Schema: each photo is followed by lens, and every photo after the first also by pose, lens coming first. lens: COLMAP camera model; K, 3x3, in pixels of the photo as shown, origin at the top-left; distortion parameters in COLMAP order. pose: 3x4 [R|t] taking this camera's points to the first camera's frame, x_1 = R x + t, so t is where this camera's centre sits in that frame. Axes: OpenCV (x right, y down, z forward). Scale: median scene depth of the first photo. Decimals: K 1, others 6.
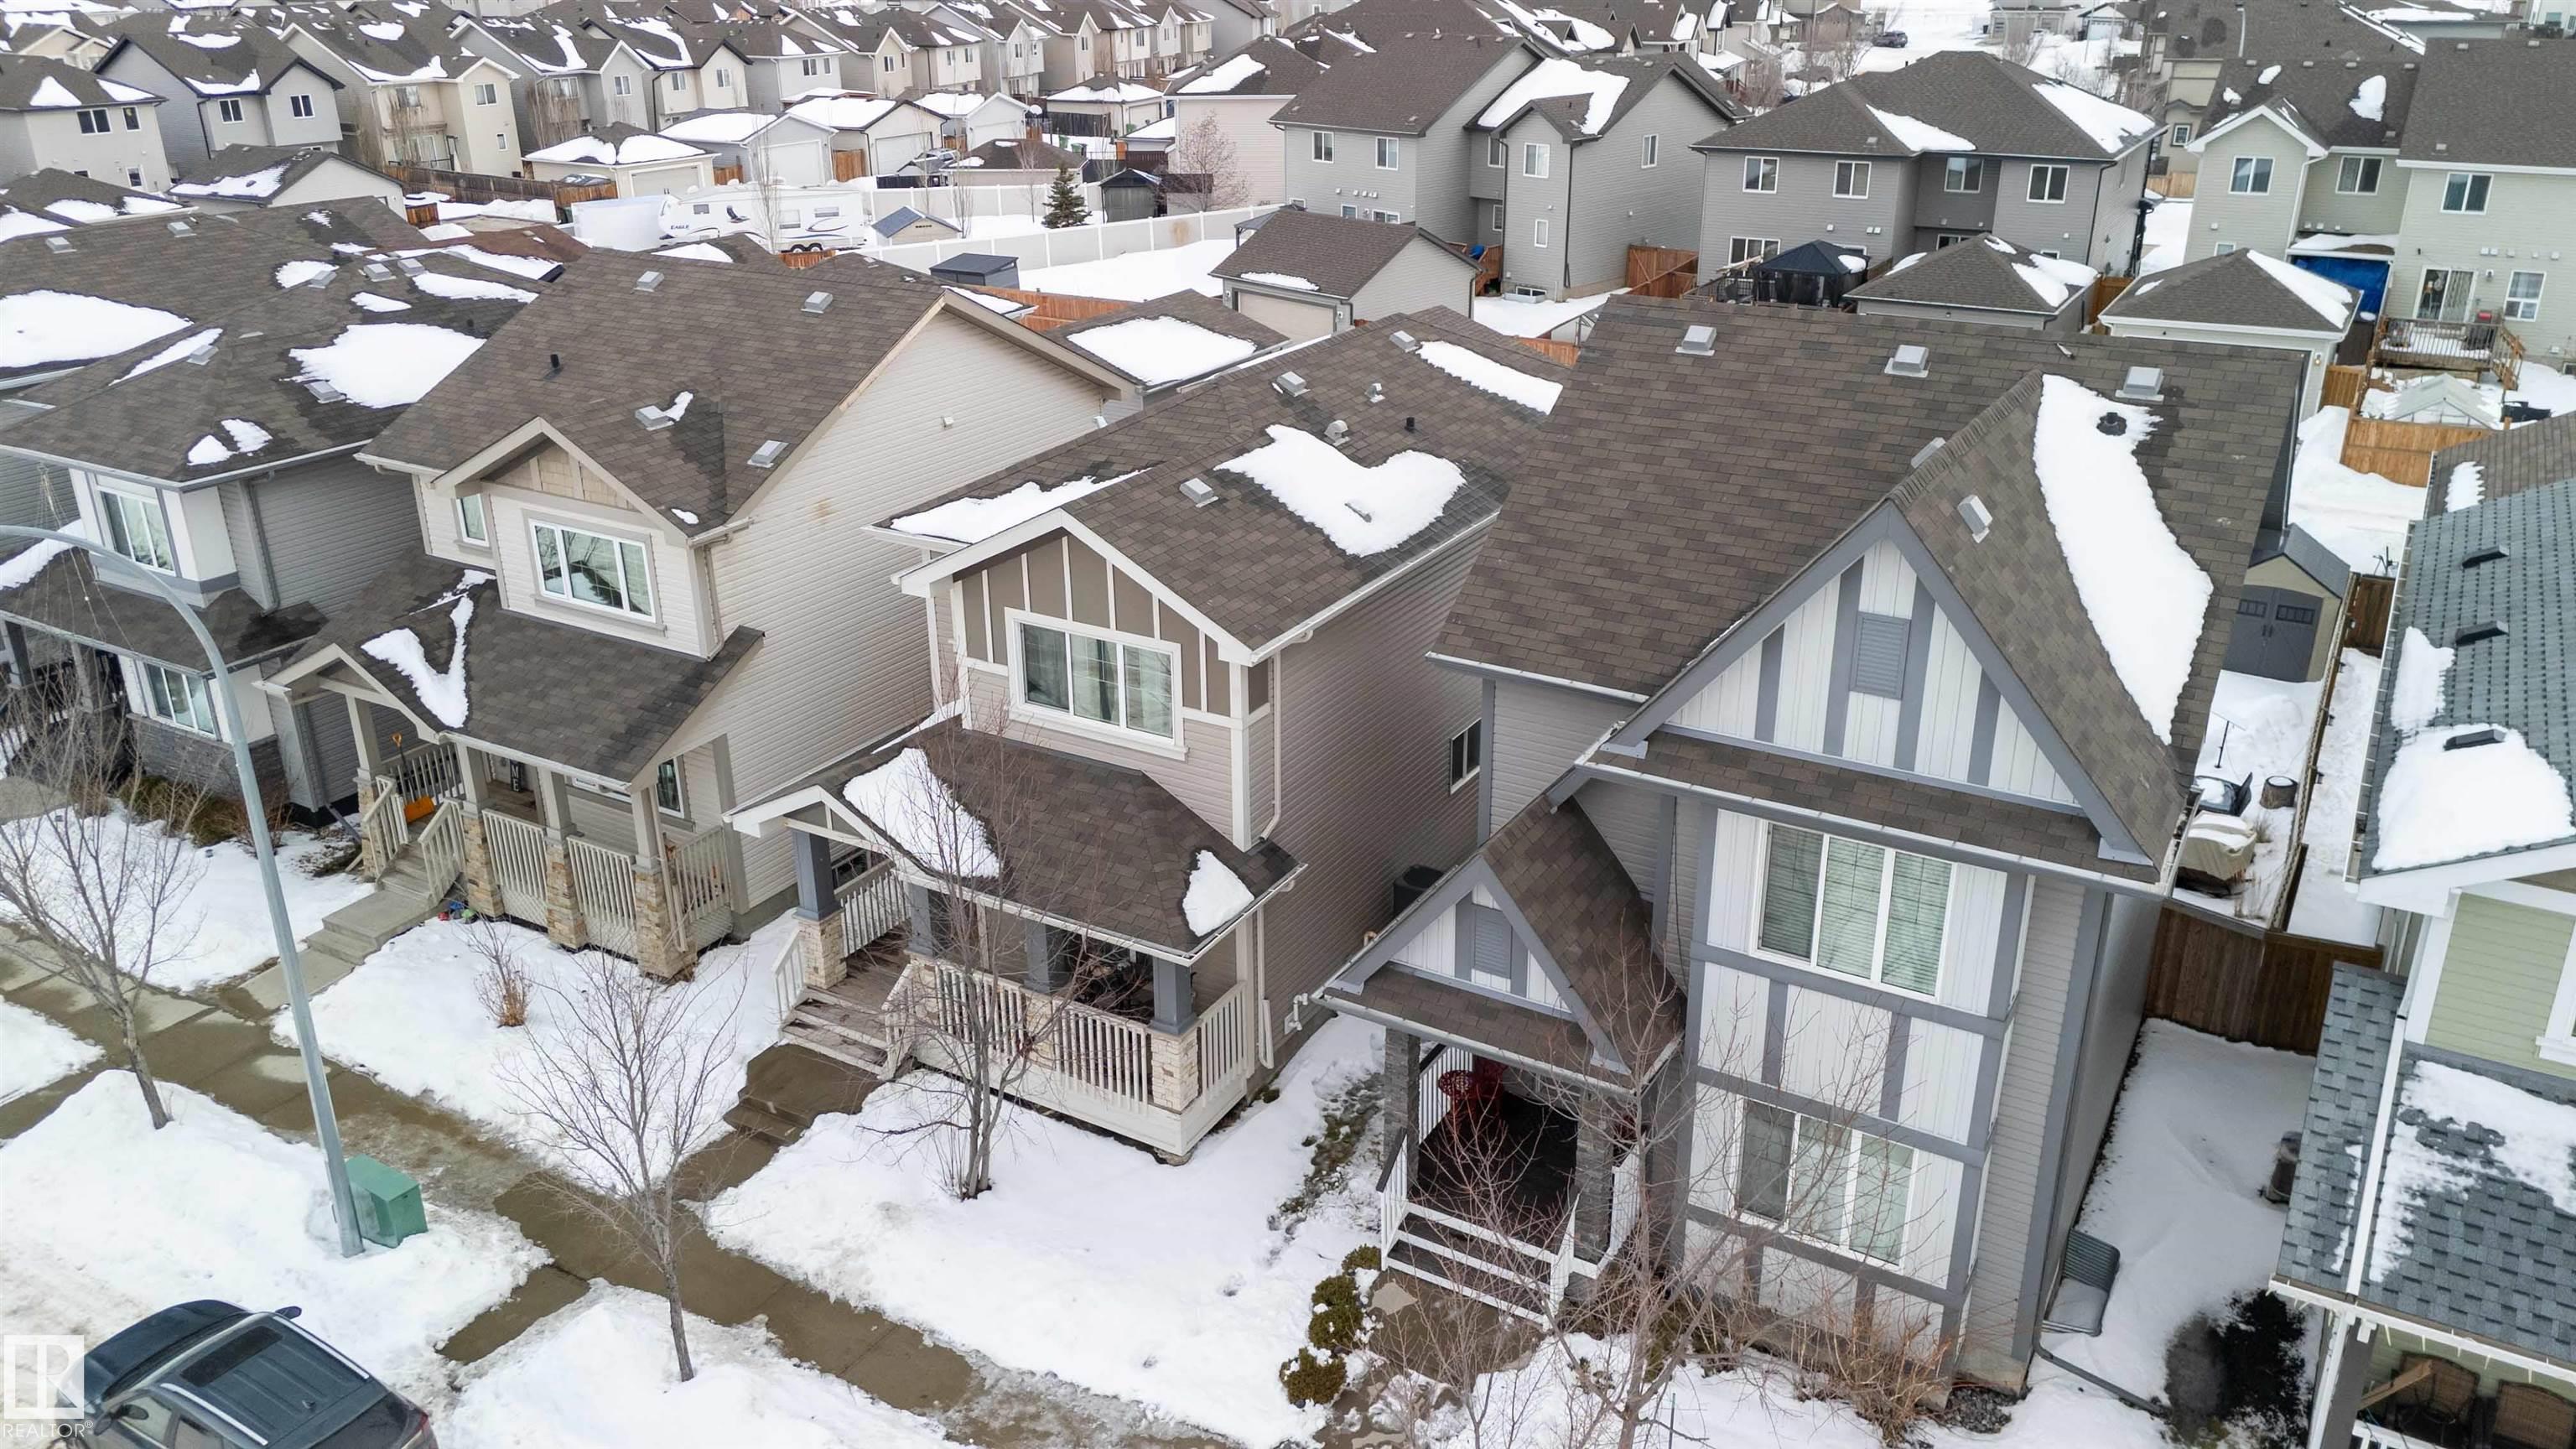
lens RADIAL K [[1885.1, 0, 1301.8], [0, 1885.1, 689.5], [0, 0, 1]] dist [0.080496, -0.073308]
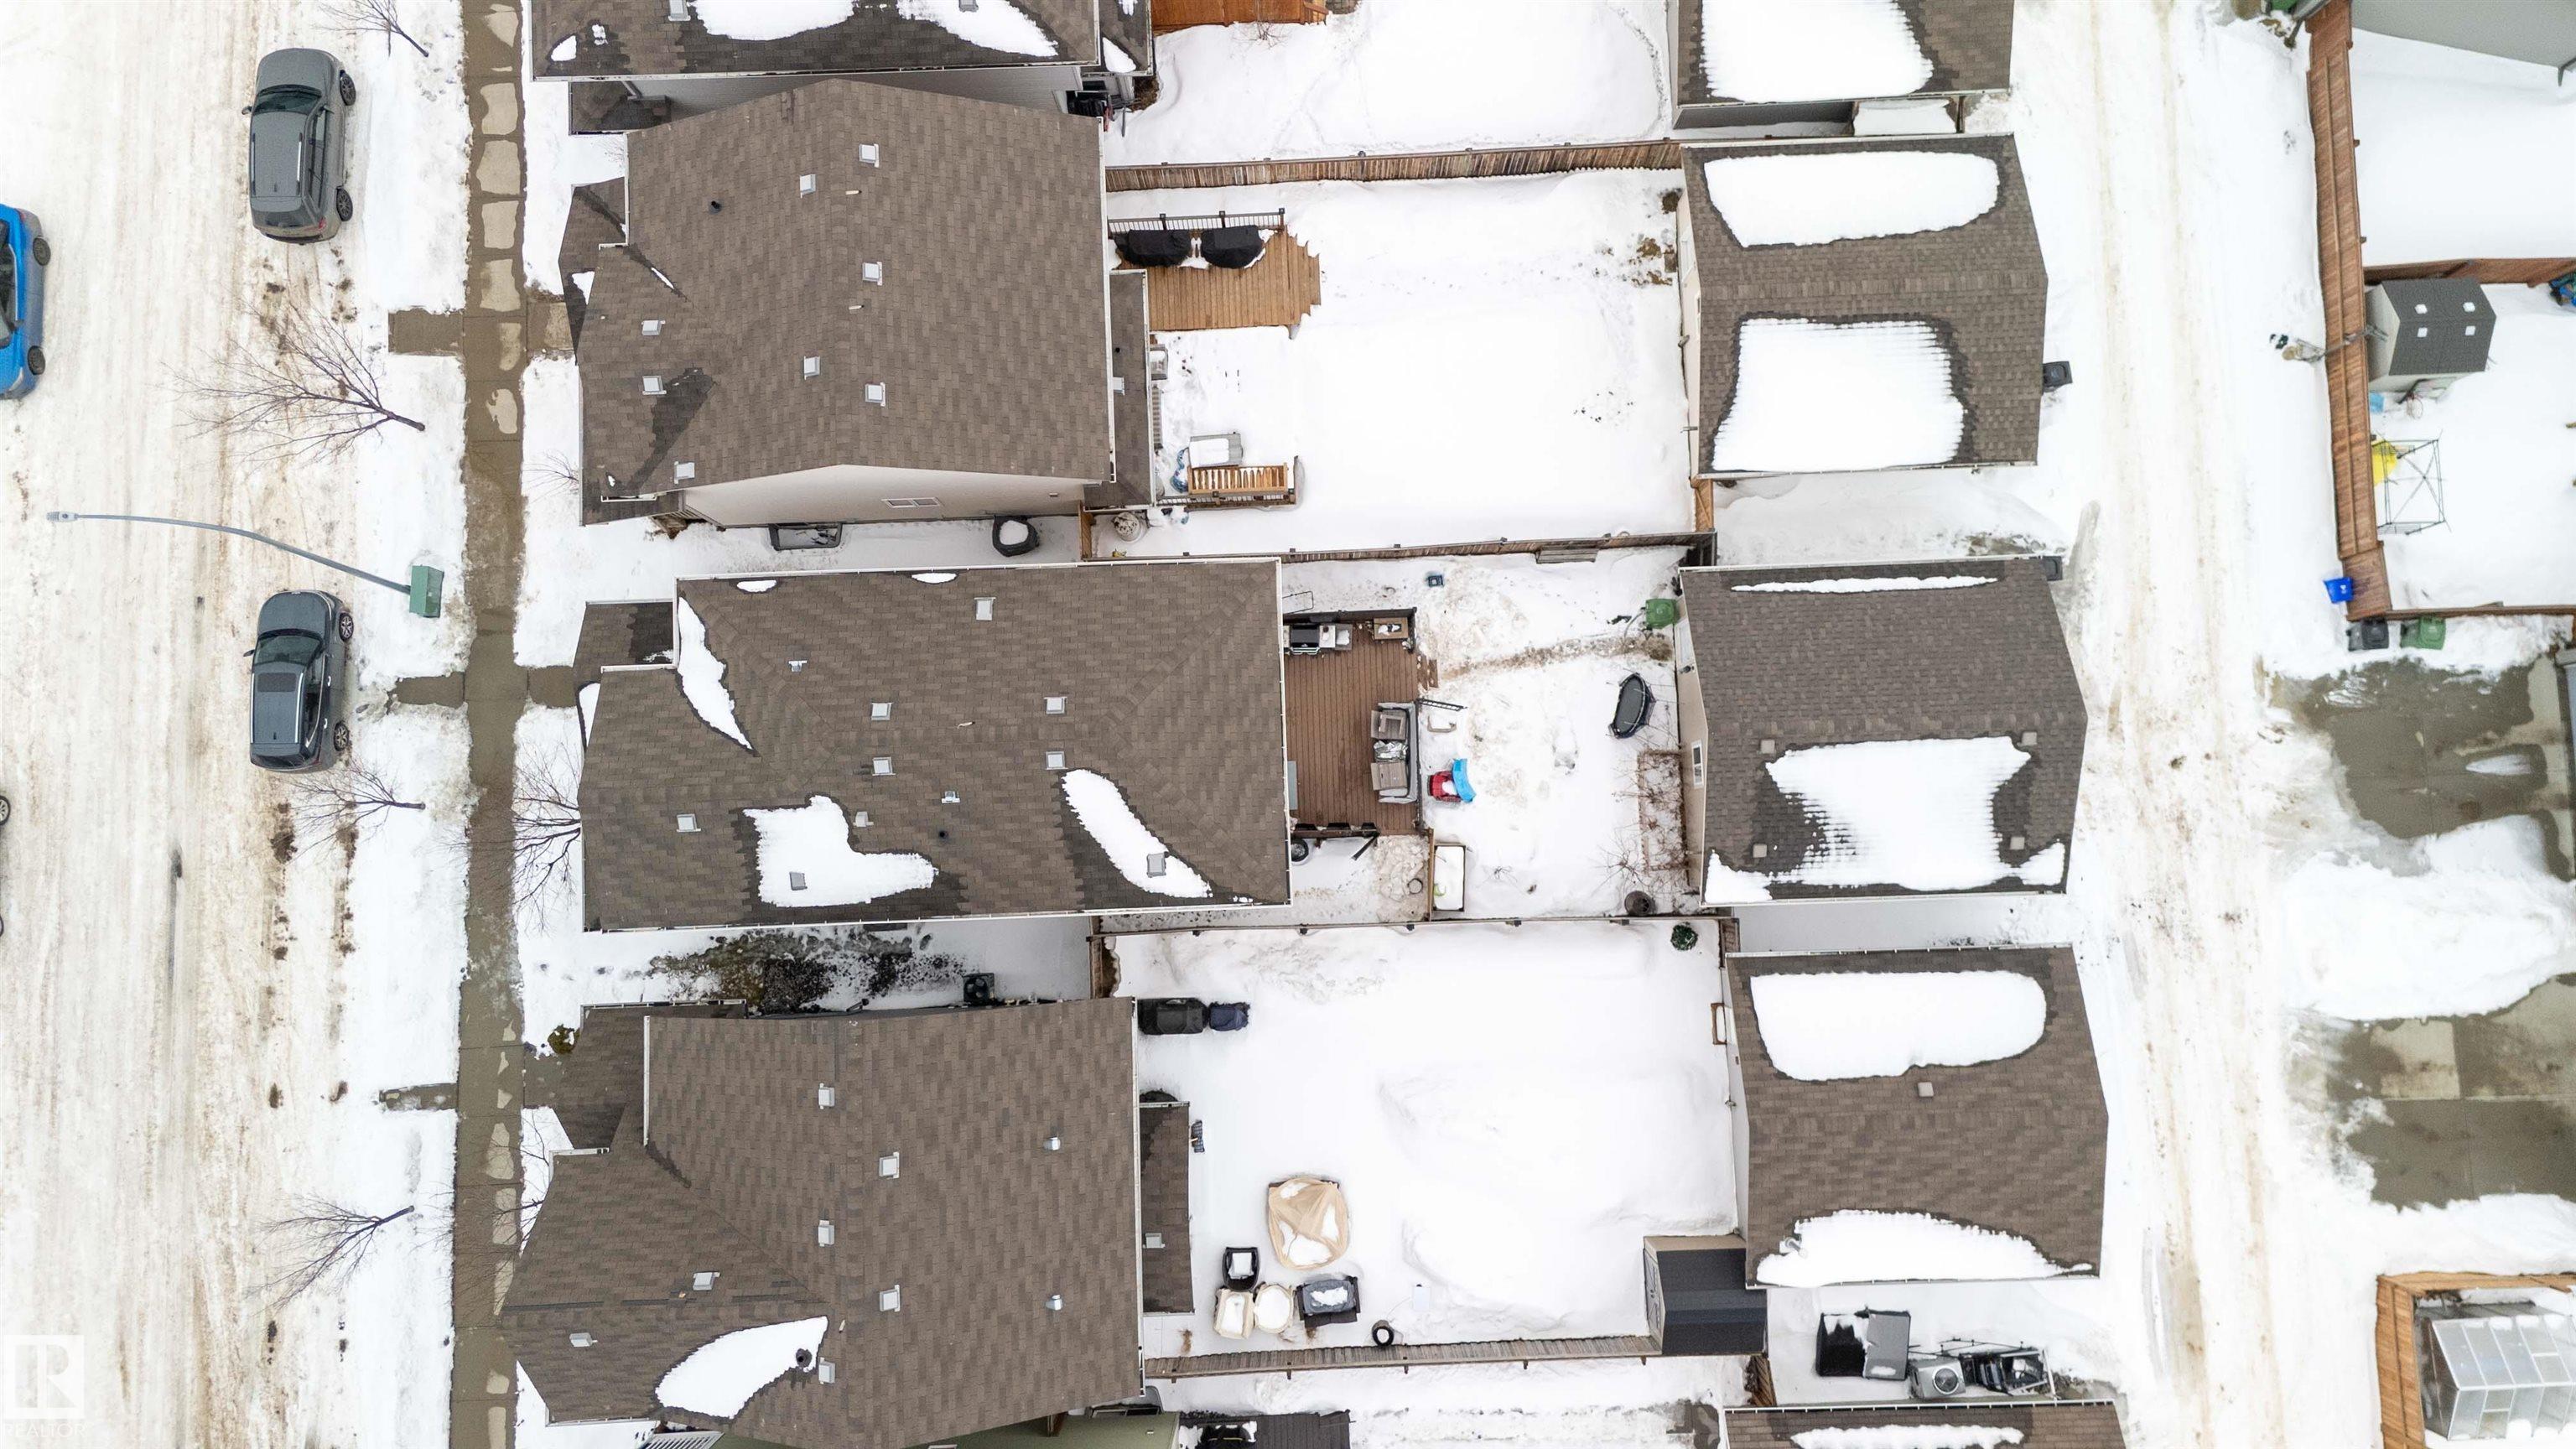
lens RADIAL K [[1885.1, 0, 1312.9], [0, 1885.1, 679.7], [0, 0, 1]] dist [0.080496, -0.073308]
pose [[0.536556, 0.840453, -0.075803, 0.221220], [-0.320360, 0.285975, 0.903099, -1.568162], [0.780690, -0.460279, 0.422689, 0.705233]]
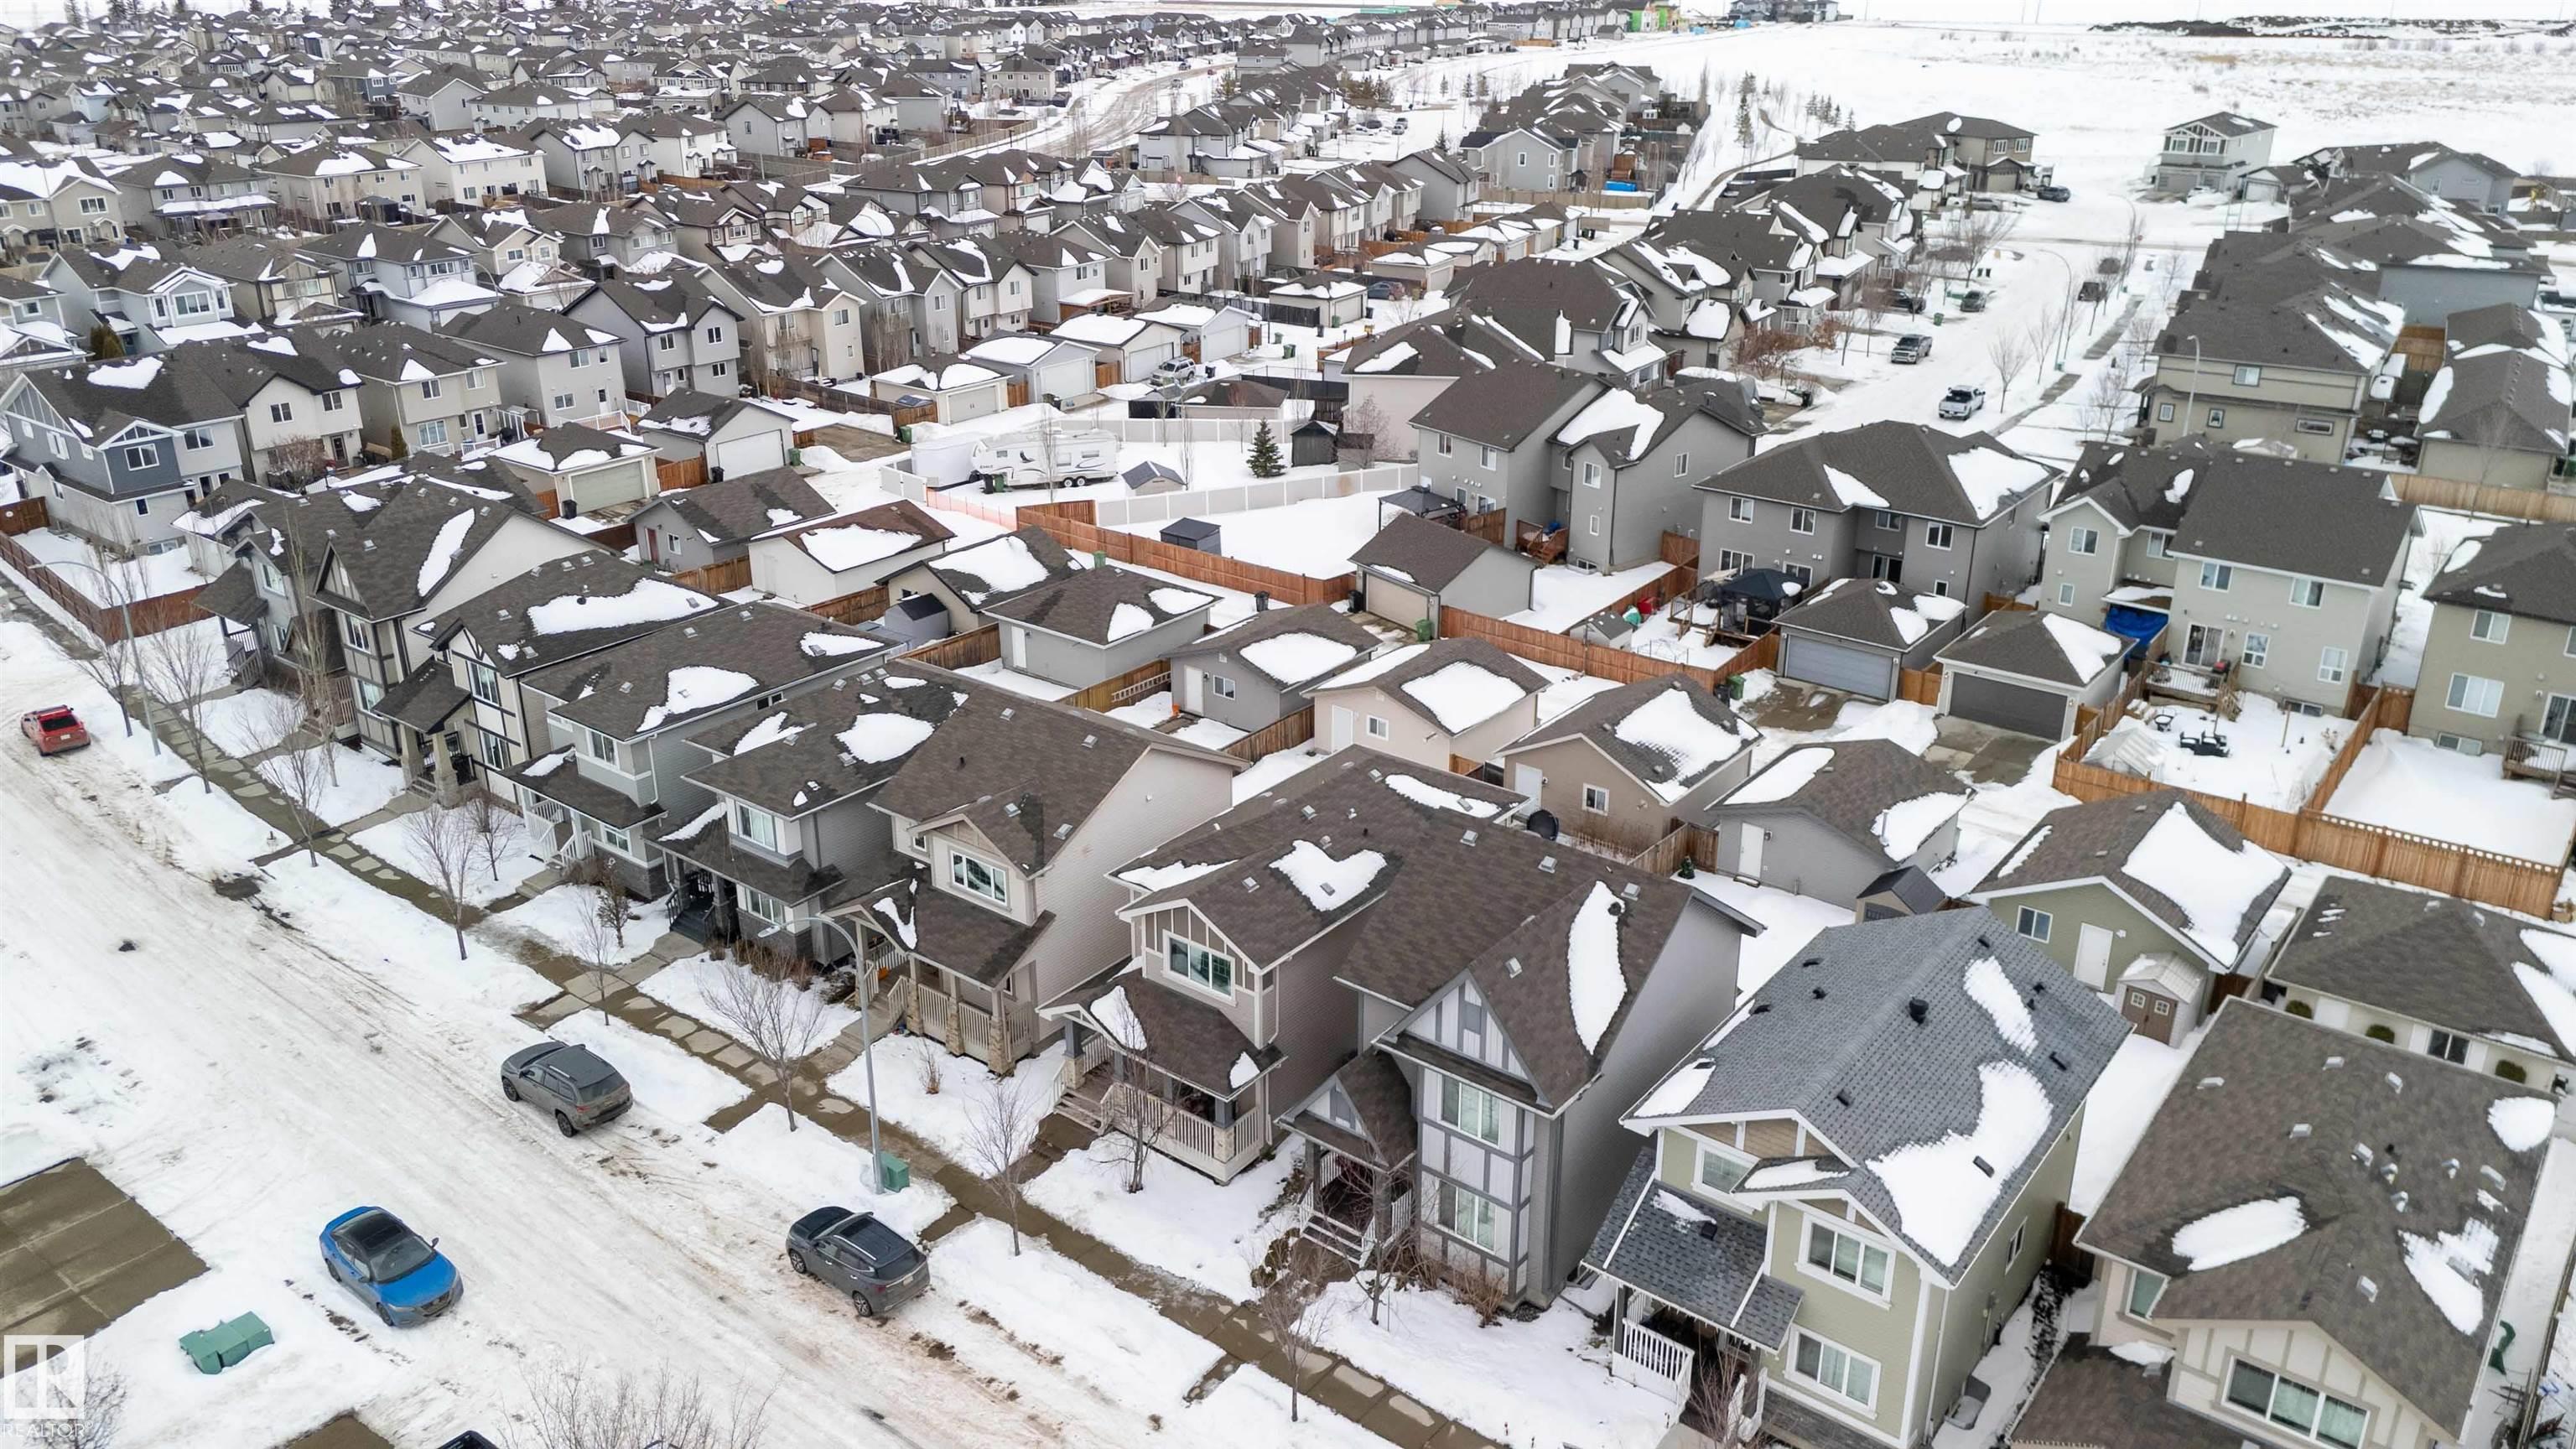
lens RADIAL K [[1885.1, 0, 1289.3], [0, 1885.1, 675.8], [0, 0, 1]] dist [0.080496, -0.073308]
pose [[0.990972, 0.051859, -0.123635, 0.229446], [-0.053380, 0.998534, -0.009018, -0.300666], [0.122986, 0.015536, 0.992287, -1.099366]]
